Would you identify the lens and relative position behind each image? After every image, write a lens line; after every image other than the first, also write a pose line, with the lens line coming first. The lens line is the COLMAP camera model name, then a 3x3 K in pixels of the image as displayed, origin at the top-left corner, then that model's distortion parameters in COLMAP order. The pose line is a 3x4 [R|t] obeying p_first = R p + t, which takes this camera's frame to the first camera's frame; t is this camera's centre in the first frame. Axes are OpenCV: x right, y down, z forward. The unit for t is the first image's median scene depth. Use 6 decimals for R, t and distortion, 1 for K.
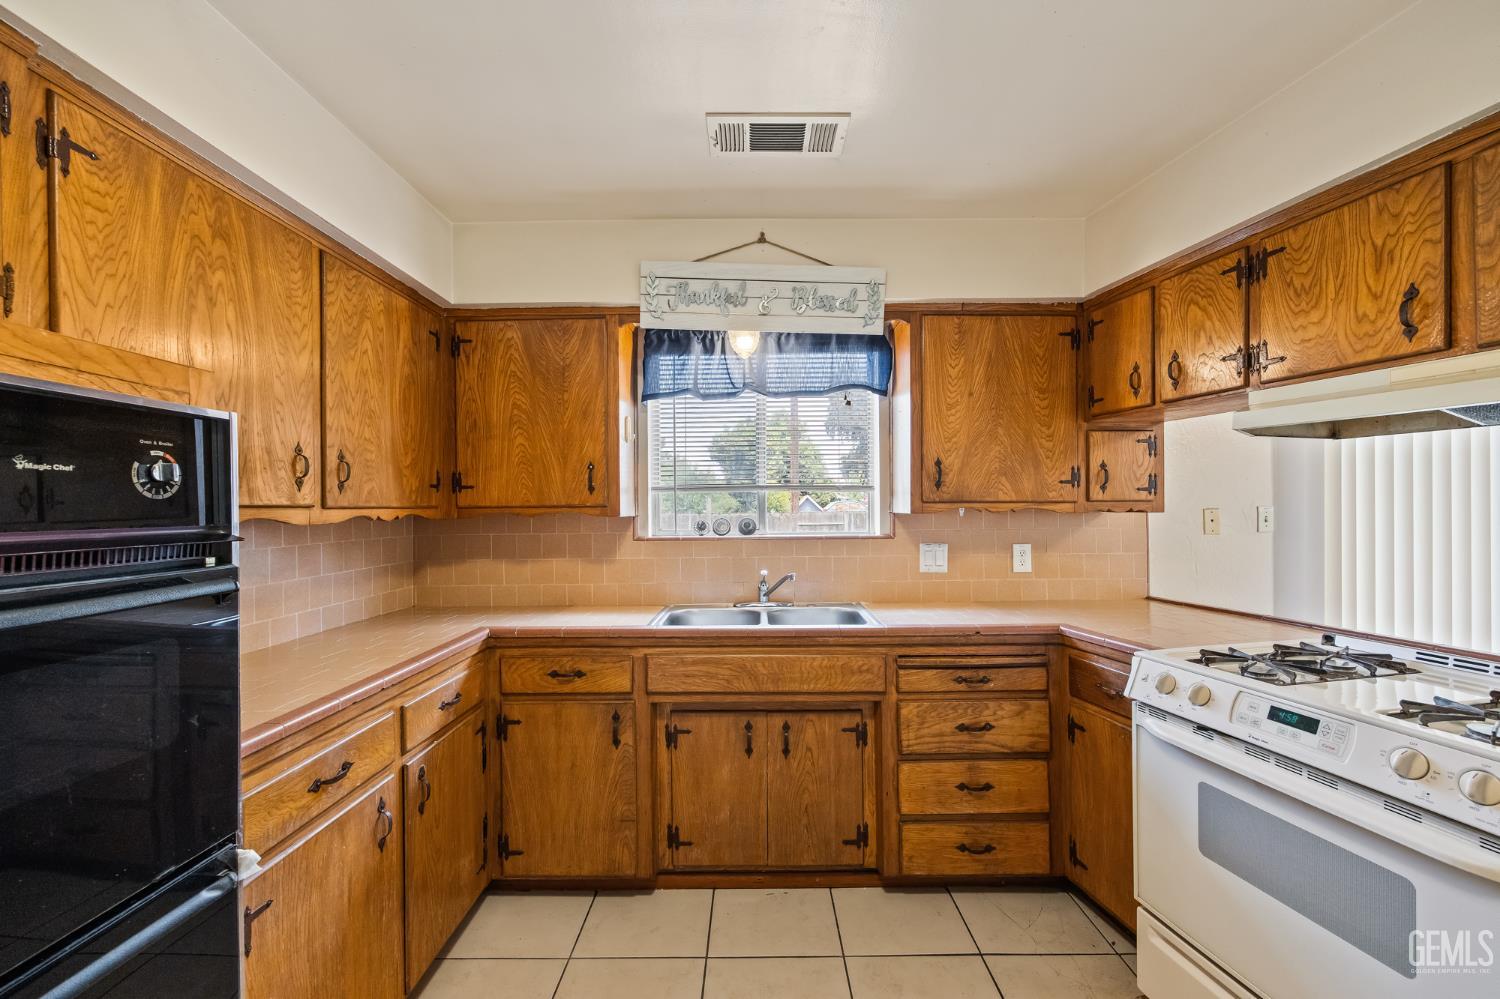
lens RADIAL K [[604.4, 0, 753.5], [0, 604.4, 507.3], [0, 0, 1]] dist [-0.000812, 0.000583]
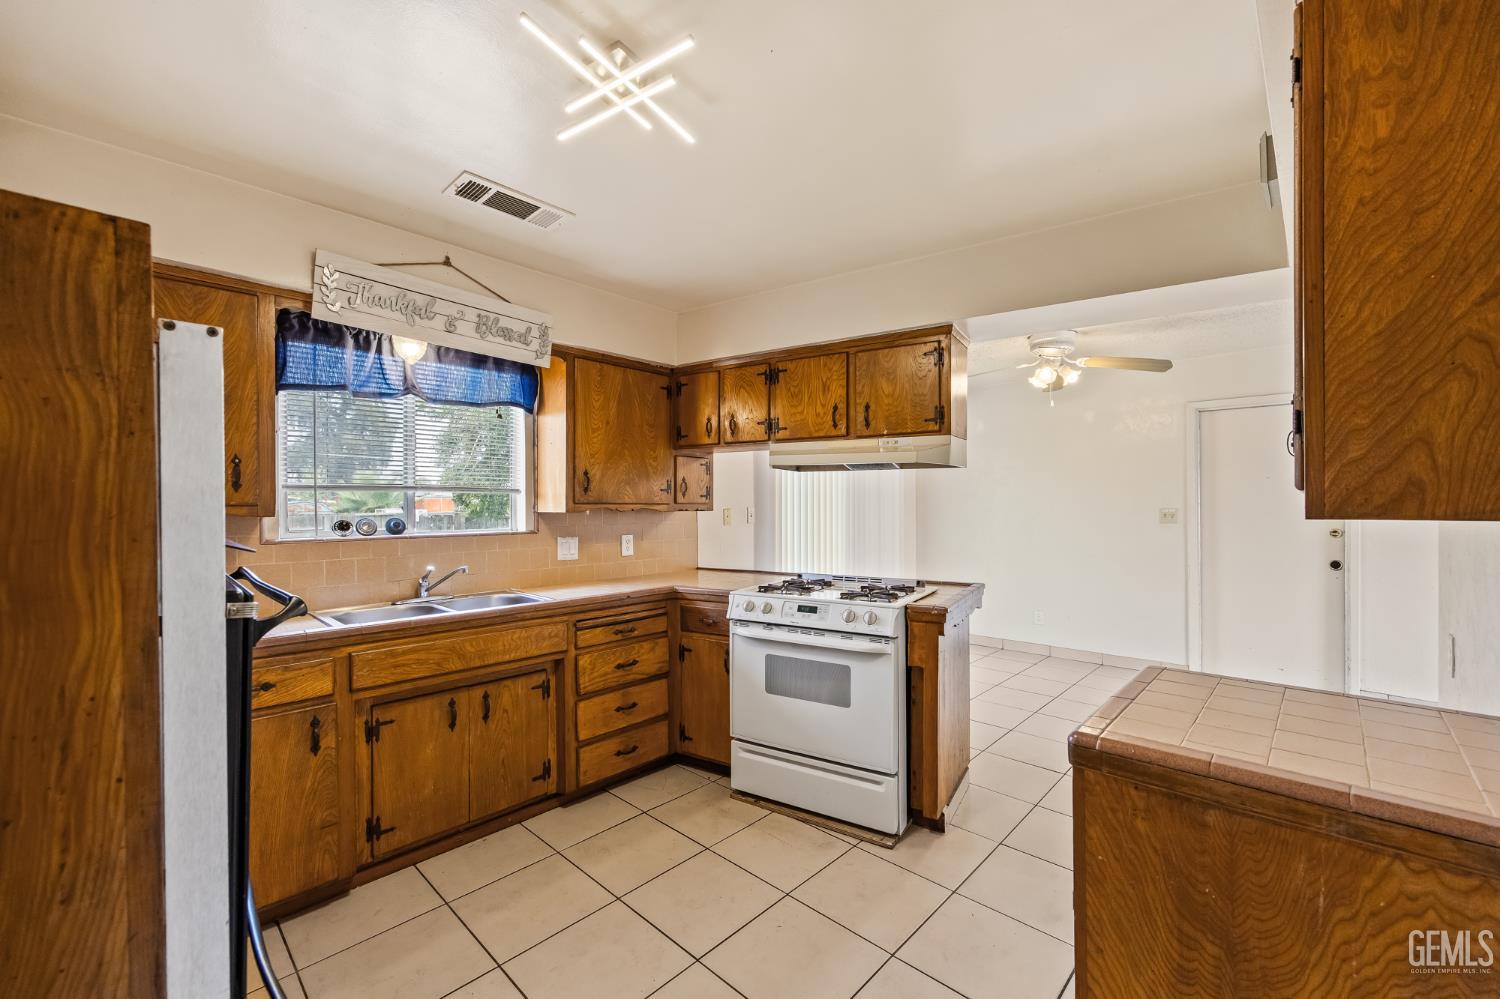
lens RADIAL K [[604.4, 0, 753.5], [0, 604.4, 507.3], [0, 0, 1]] dist [-0.000812, 0.000583]
pose [[0.687046, 0.002919, 0.726608, -0.438319], [0.000014, 0.999992, -0.004031, 0.005705], [-0.726614, 0.002780, 0.687040, -0.171850]]
